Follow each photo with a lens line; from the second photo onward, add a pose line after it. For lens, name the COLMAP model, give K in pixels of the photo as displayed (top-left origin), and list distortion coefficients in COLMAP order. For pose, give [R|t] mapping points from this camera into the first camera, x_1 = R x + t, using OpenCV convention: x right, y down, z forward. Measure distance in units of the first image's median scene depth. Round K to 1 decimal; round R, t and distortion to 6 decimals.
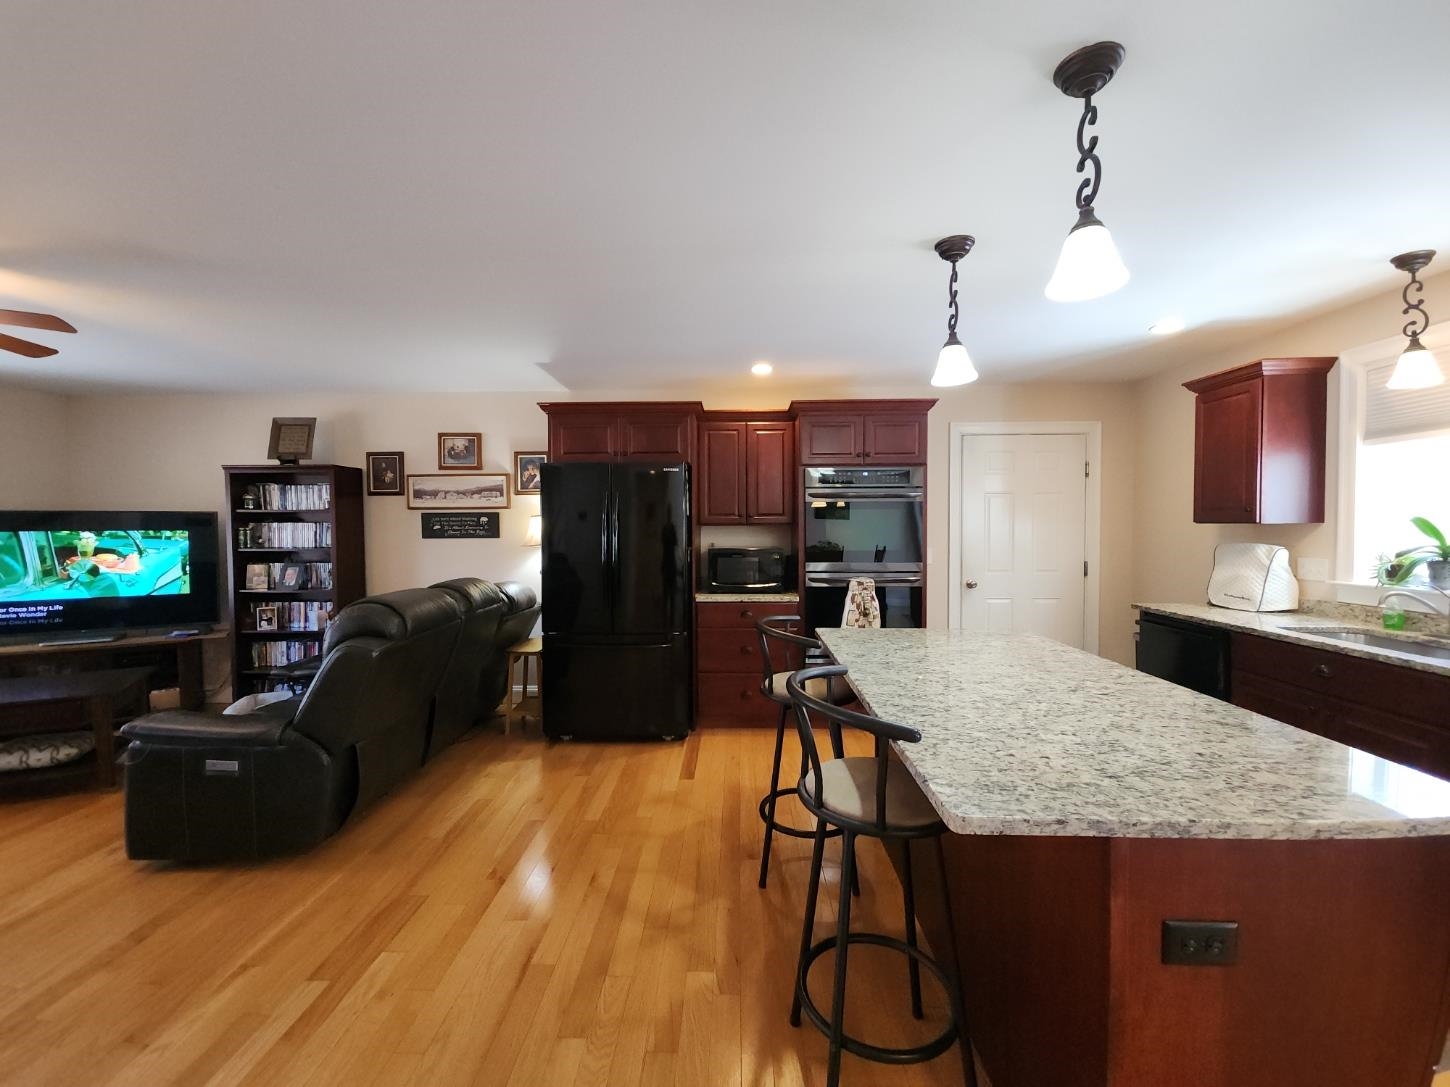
lens RADIAL K [[587.1, 0, 718.8], [0, 587.1, 542.1], [0, 0, 1]] dist [0.017084, -0.012966]
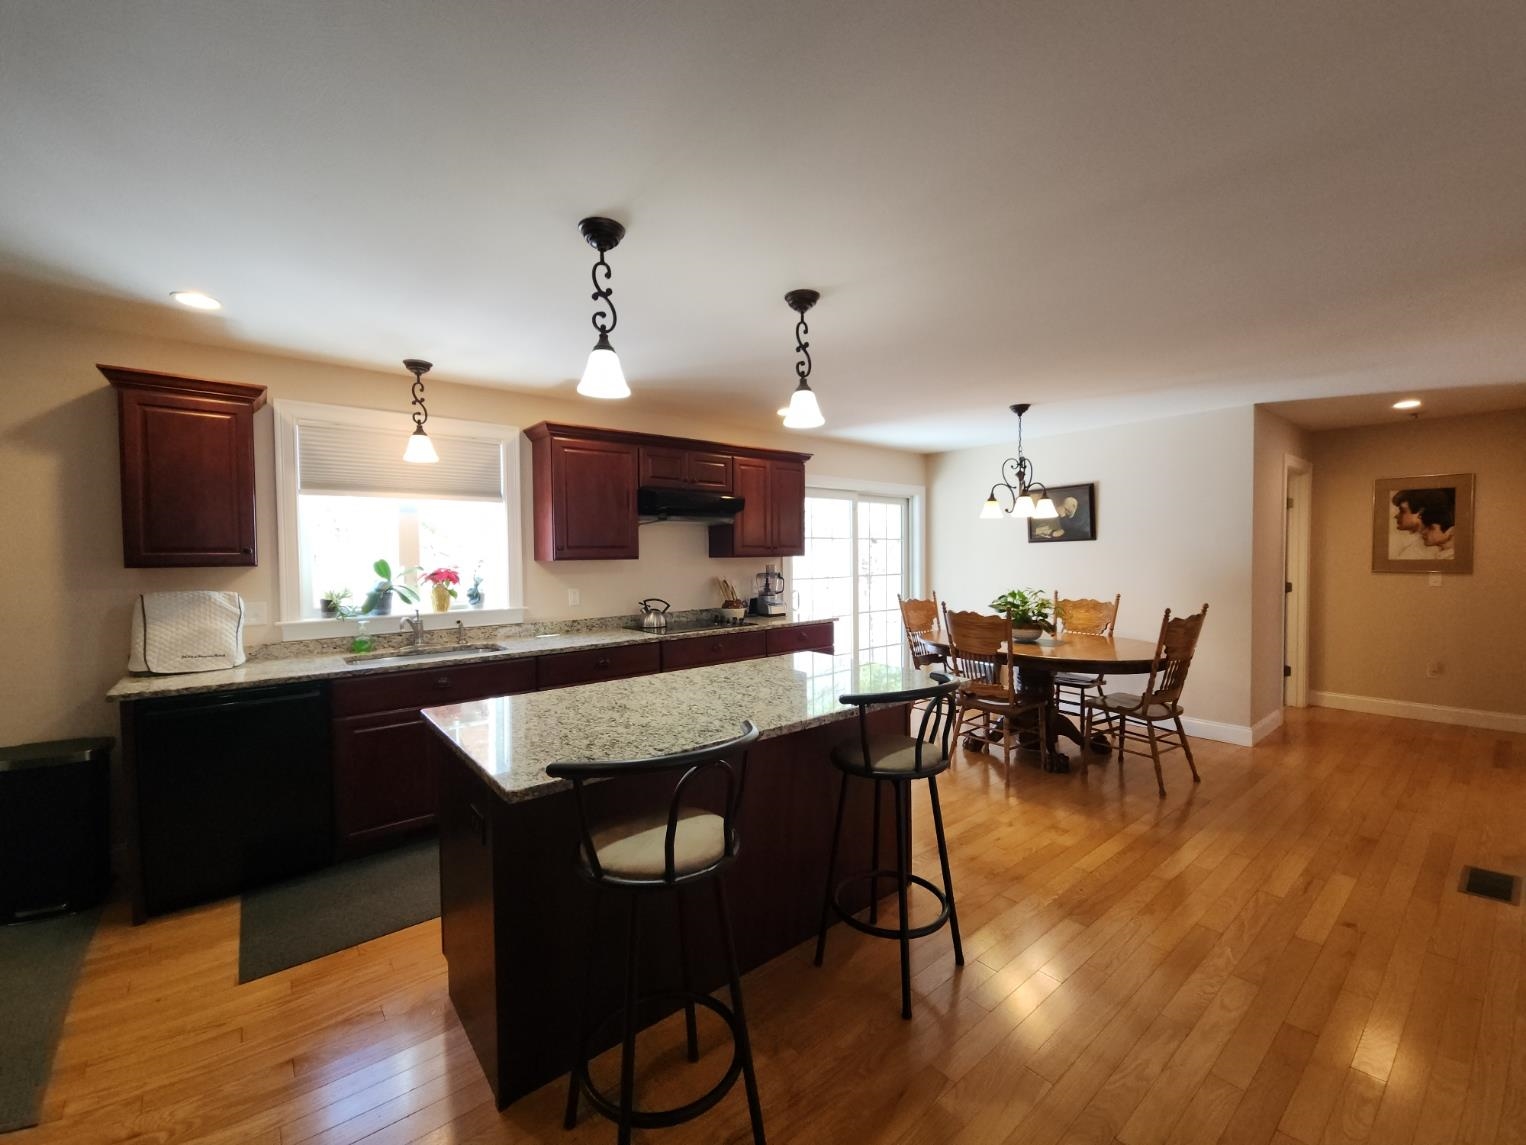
lens RADIAL K [[620.2, 0, 757.6], [0, 620.2, 572.9], [0, 0, 1]] dist [-0.001592, -0.000105]
pose [[-0.654835, -0.012646, 0.755666, -0.216490], [0.035195, 0.998265, 0.047204, -0.028860], [-0.754952, 0.057506, -0.653254, 0.757805]]
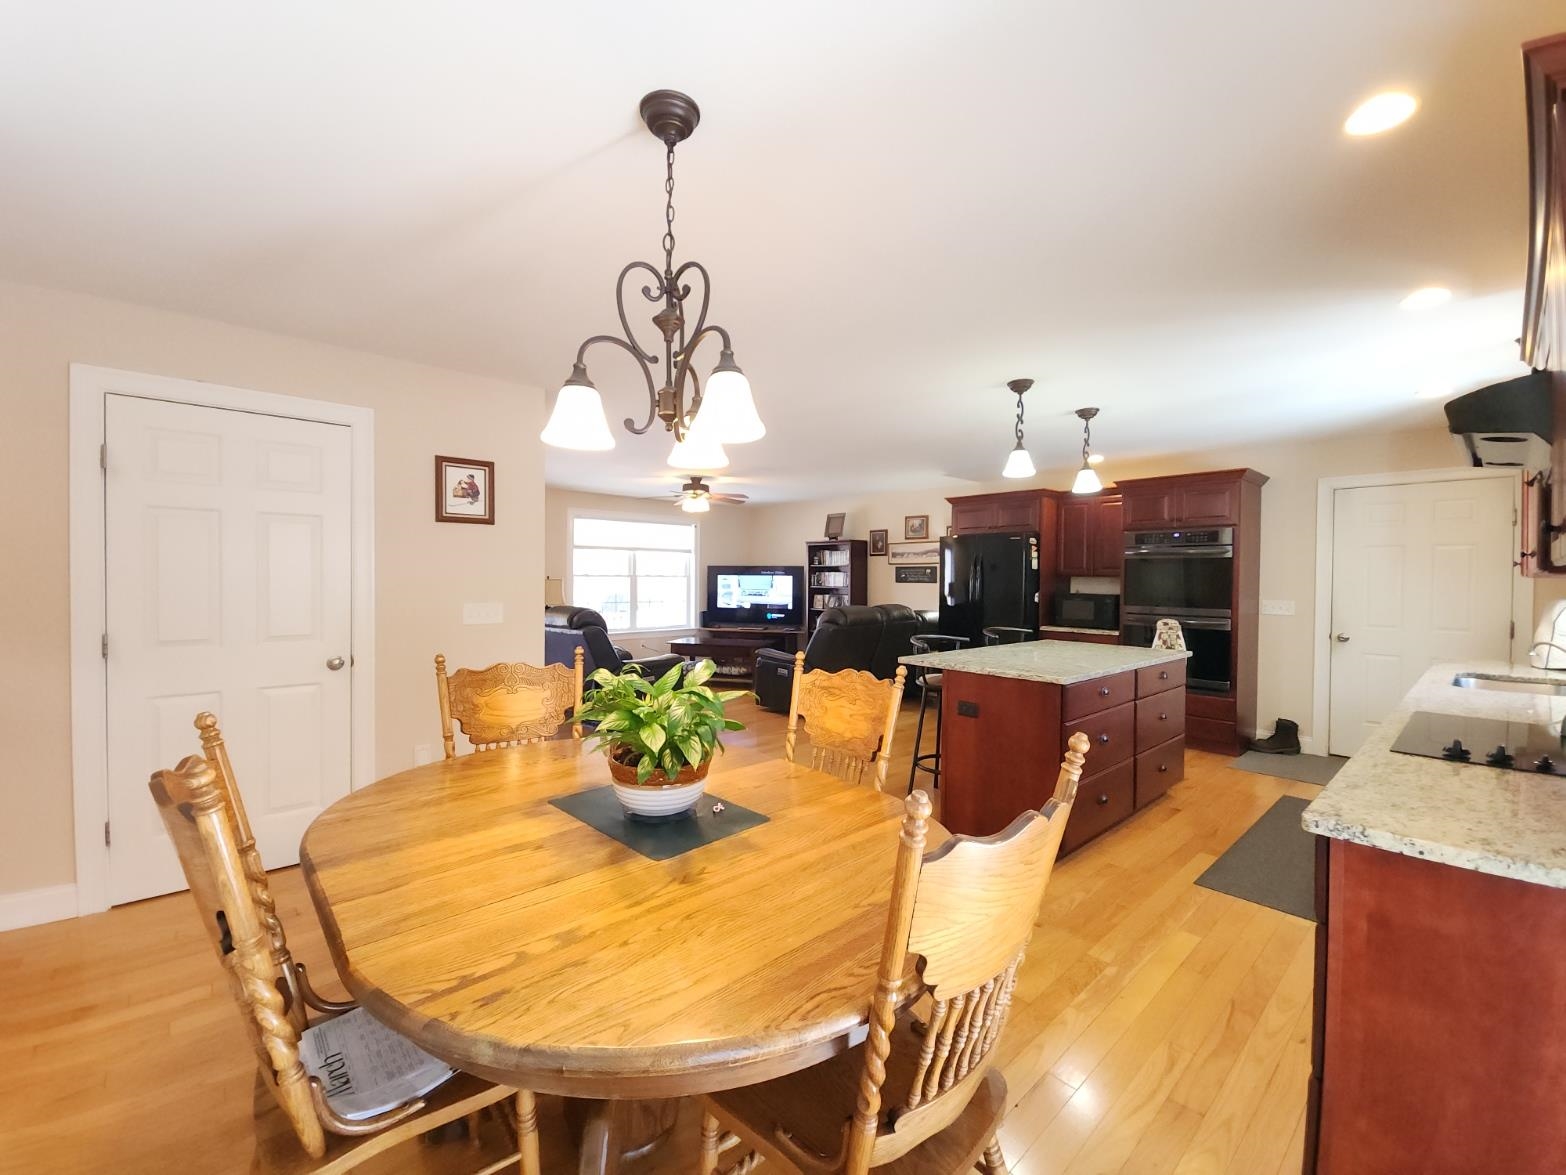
lens RADIAL K [[635.3, 0, 783.0], [0, 635.3, 587.5], [0, 0, 1]] dist [0.002818, 0.000120]
pose [[0.693871, 0.023107, -0.719729, 0.596085], [-0.031745, 0.999495, 0.001484, 0.015976], [0.719400, 0.021819, 0.694254, -0.475671]]
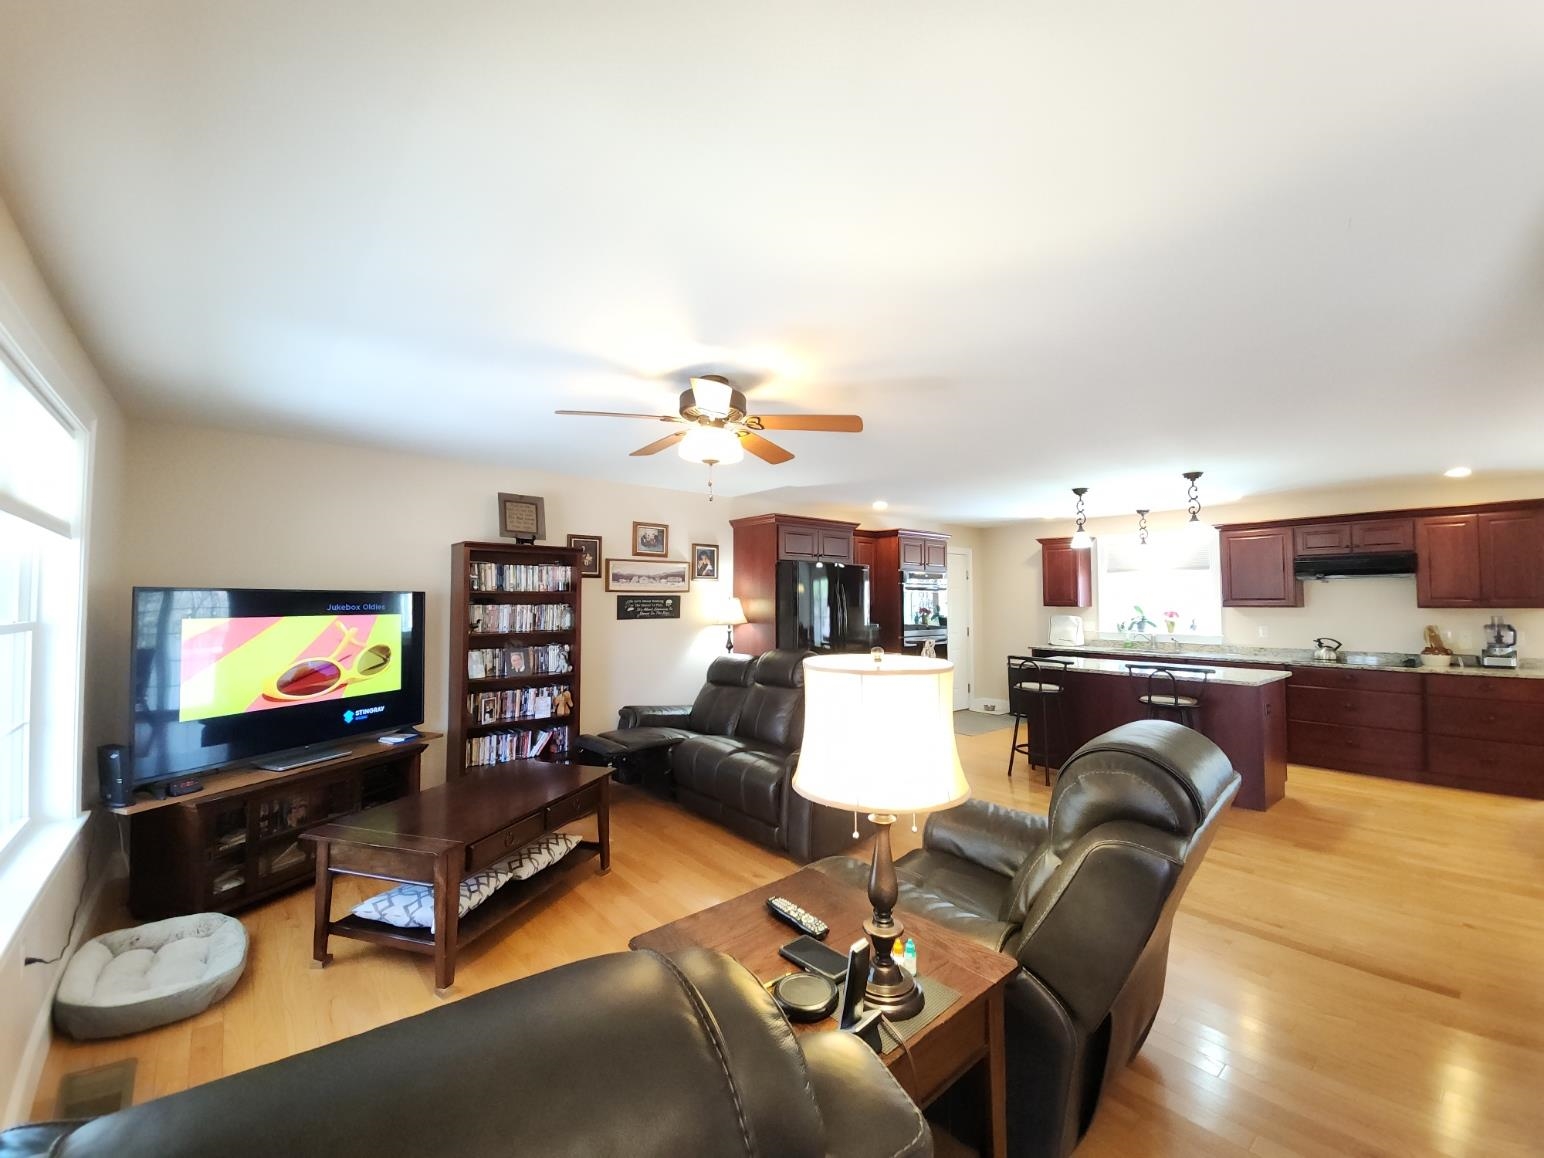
lens RADIAL K [[633.4, 0, 762.5], [0, 633.4, 580.3], [0, 0, 1]] dist [0.022814, -0.016028]
pose [[0.749585, 0.027158, 0.661351, -1.183542], [0.015711, 0.998146, -0.058795, -0.006379], [-0.661722, 0.054462, 0.747769, -0.019985]]
